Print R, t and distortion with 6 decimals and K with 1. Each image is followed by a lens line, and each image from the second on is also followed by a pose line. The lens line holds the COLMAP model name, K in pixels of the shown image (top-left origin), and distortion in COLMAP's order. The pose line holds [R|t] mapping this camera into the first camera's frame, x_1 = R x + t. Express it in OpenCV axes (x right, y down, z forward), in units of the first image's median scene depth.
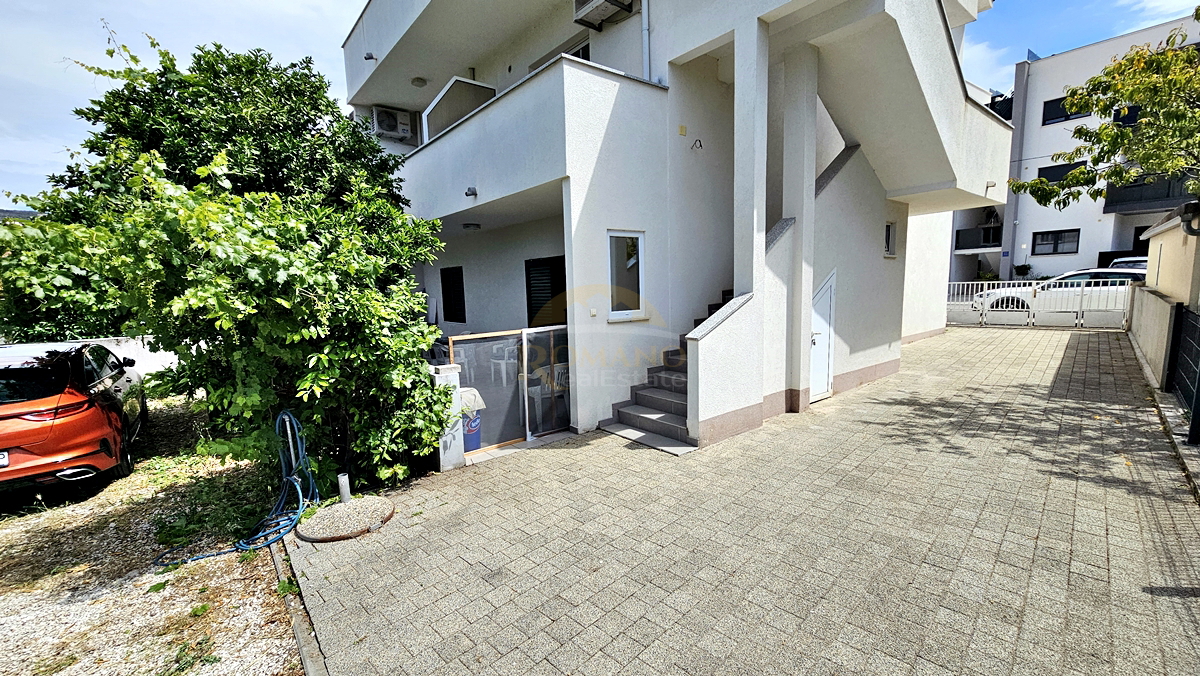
lens RADIAL K [[494.0, 0, 604.0], [0, 494.0, 351.4], [0, 0, 1]] dist [0.000746, -0.000676]
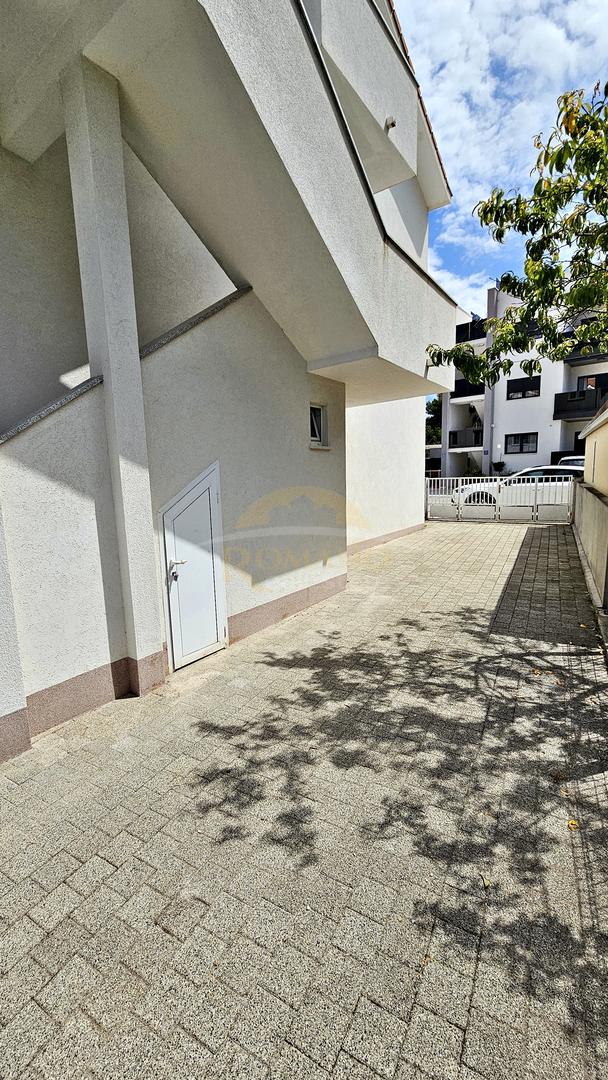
lens RADIAL K [[444.6, 0, 294.1], [0, 444.6, 536.8], [0, 0, 1]] dist [0.000746, -0.000676]
pose [[0.967673, -0.033723, 0.249944, 0.473654], [0.034232, 0.999411, 0.002310, -0.073534], [-0.249875, 0.006321, 0.968257, 0.436918]]
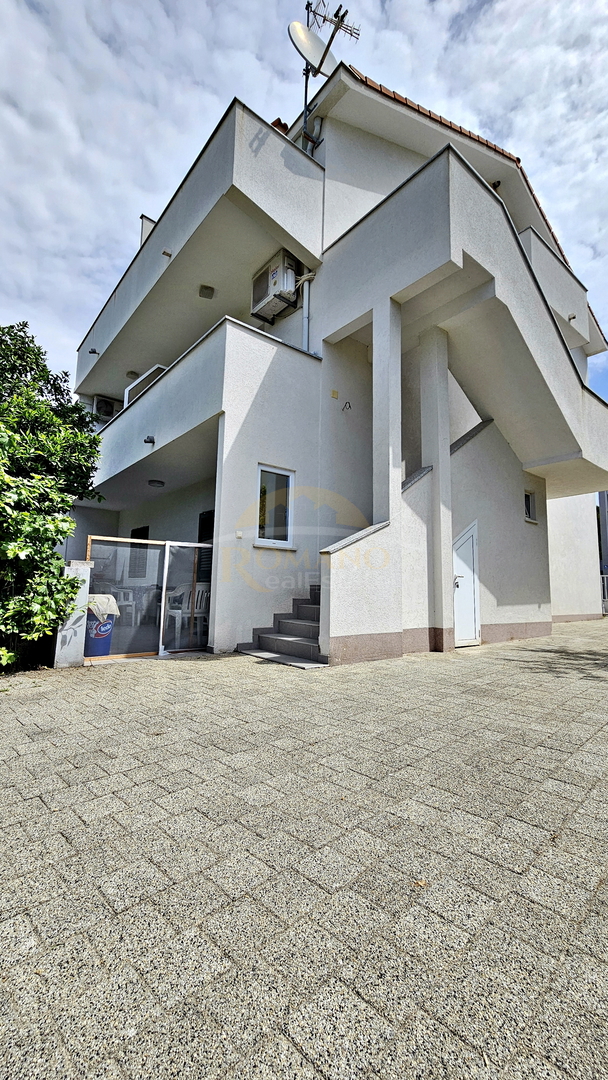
lens RADIAL K [[444.6, 0, 295.6], [0, 444.6, 534.5], [0, 0, 1]] dist [0.000746, -0.000676]
pose [[0.998523, 0.050238, -0.020703, 0.111070], [-0.053848, 0.965877, -0.253342, 0.144913], [0.007269, 0.254083, 0.967155, 0.079574]]
